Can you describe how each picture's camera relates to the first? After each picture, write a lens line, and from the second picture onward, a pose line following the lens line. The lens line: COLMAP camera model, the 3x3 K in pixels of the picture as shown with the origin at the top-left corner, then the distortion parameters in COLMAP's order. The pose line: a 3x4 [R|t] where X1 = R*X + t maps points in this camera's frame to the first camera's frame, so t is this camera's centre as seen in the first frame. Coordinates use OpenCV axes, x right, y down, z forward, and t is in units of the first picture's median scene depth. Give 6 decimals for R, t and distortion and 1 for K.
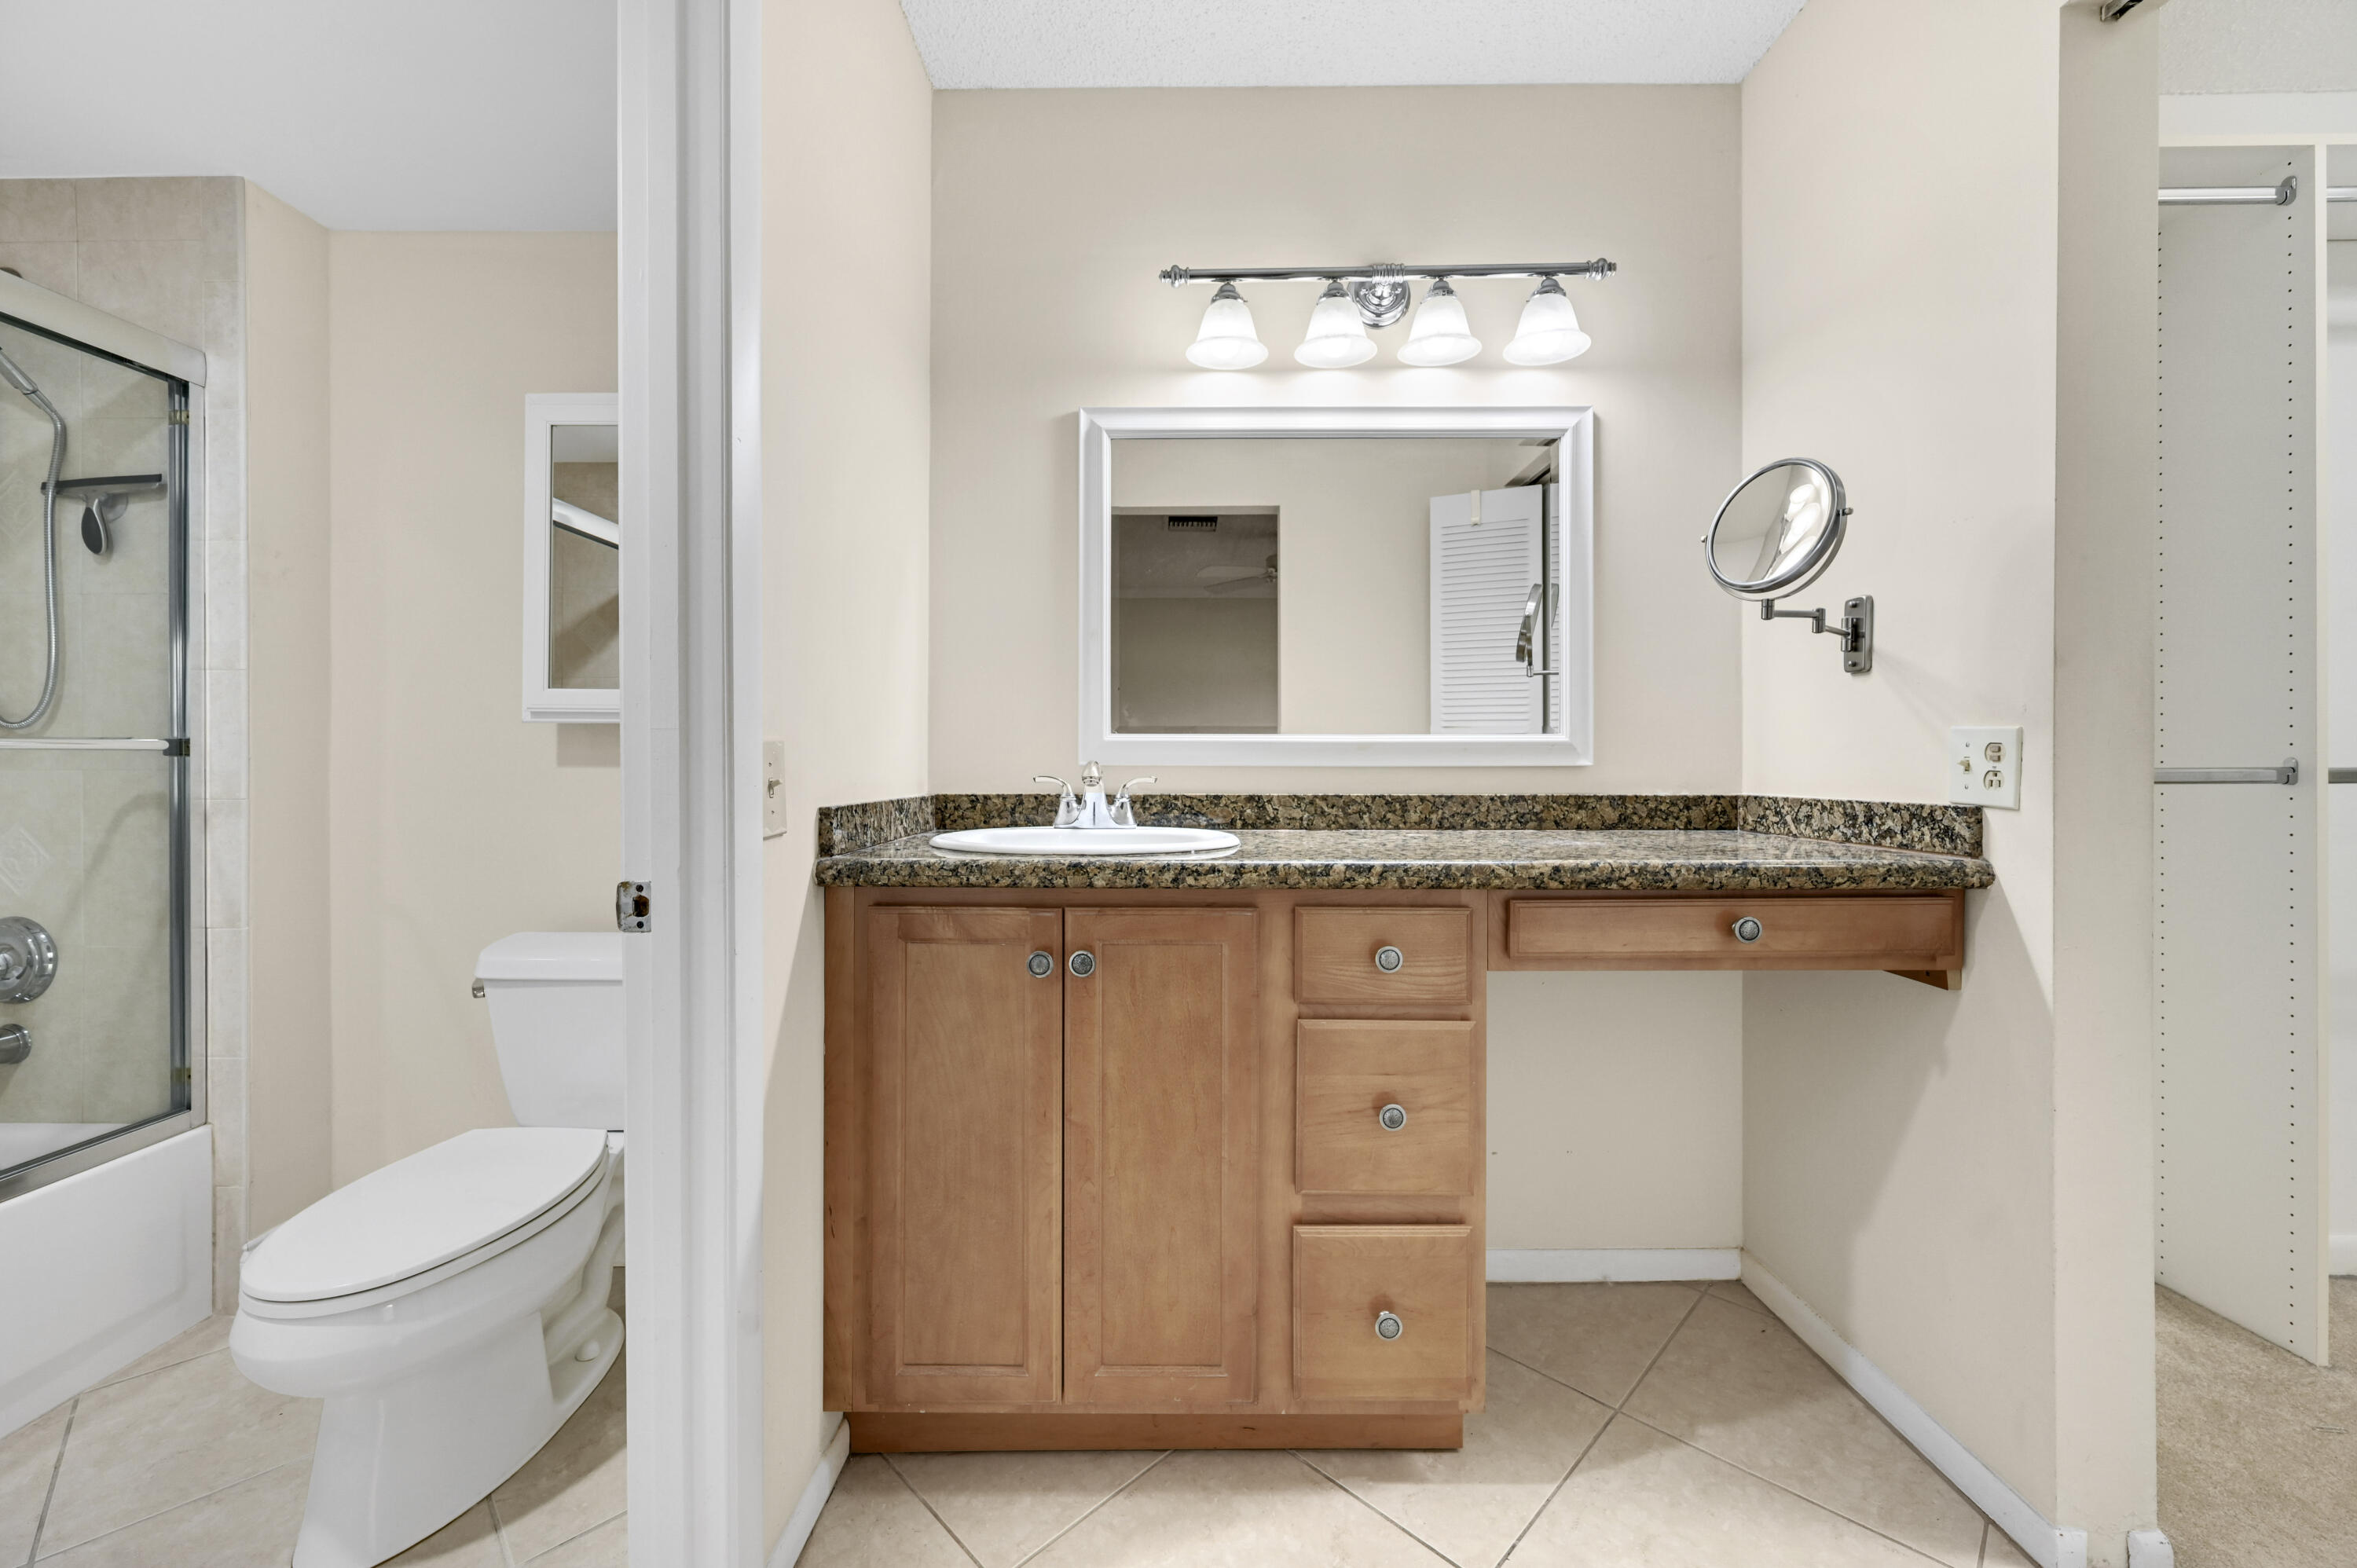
lens RADIAL K [[923.5, 0, 1181.8], [0, 923.5, 769.6], [0, 0, 1]] dist [-0.001648, -0.000392]
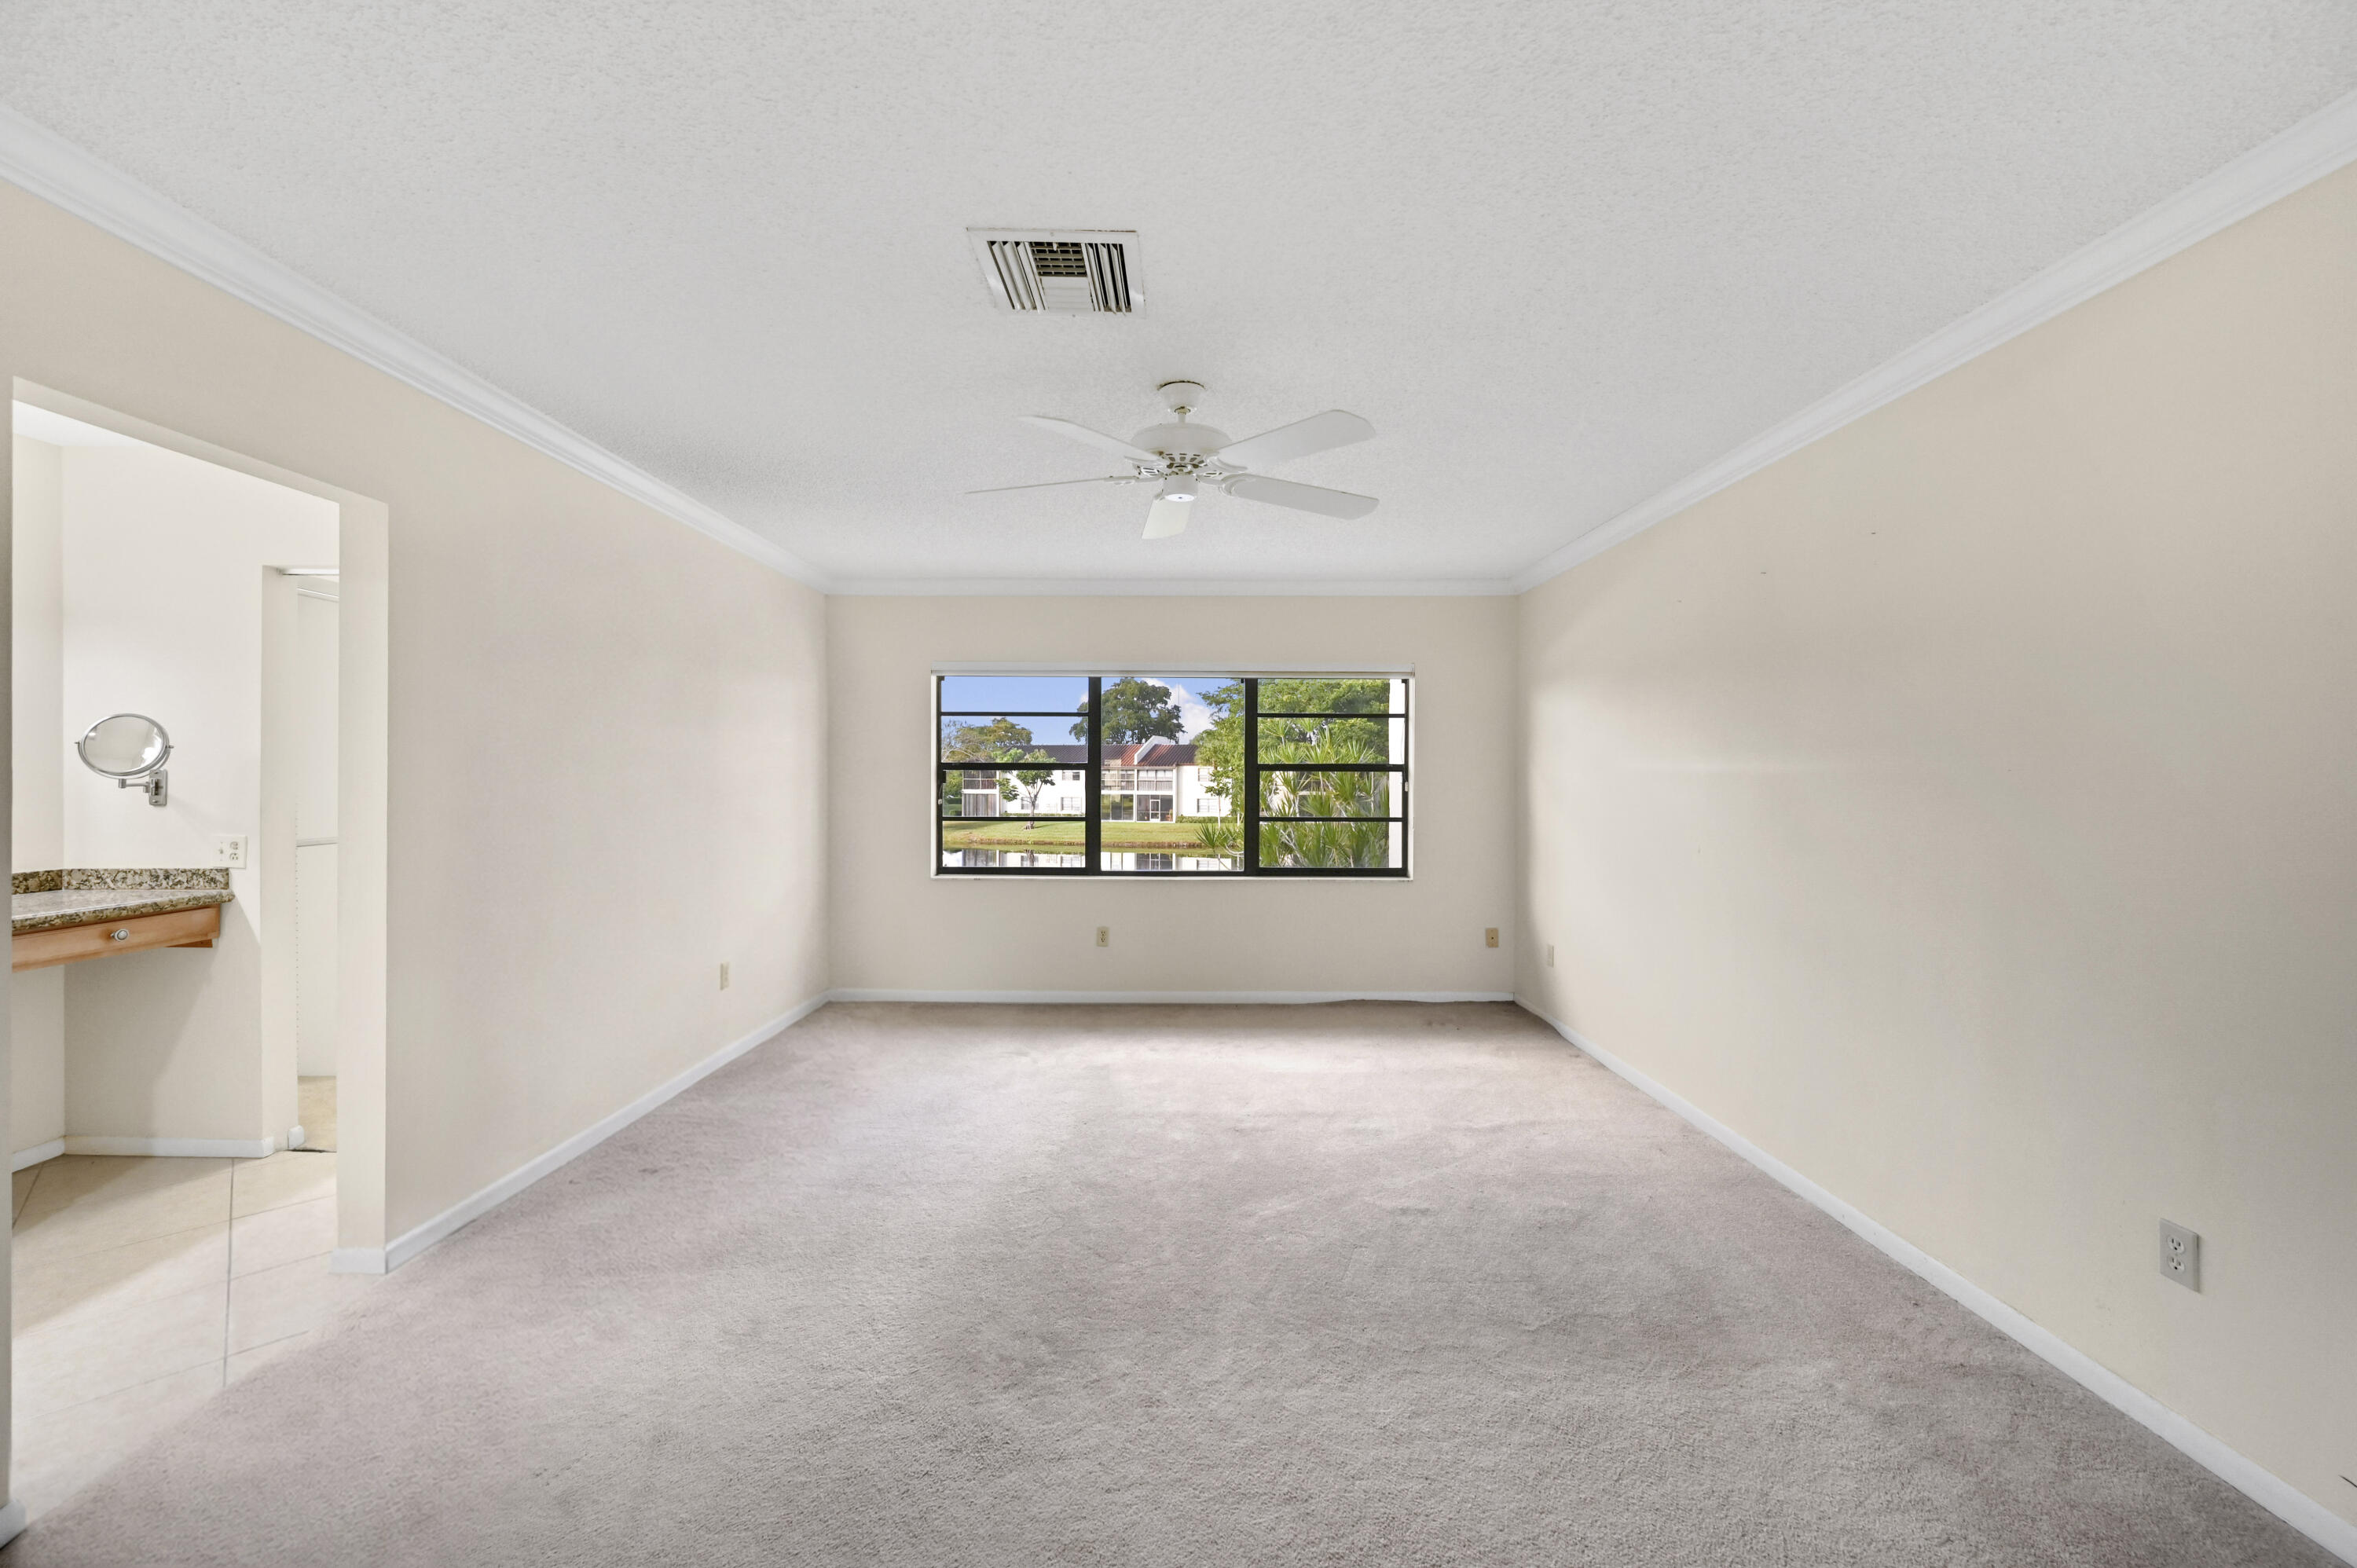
lens RADIAL K [[923.5, 0, 1181.8], [0, 923.5, 769.6], [0, 0, 1]] dist [-0.001648, -0.000392]
pose [[-0.011753, 0.005267, 0.999917, -1.160512], [0.004761, 0.999975, -0.005211, -0.142084], [-0.999920, 0.004700, -0.011778, -1.081614]]
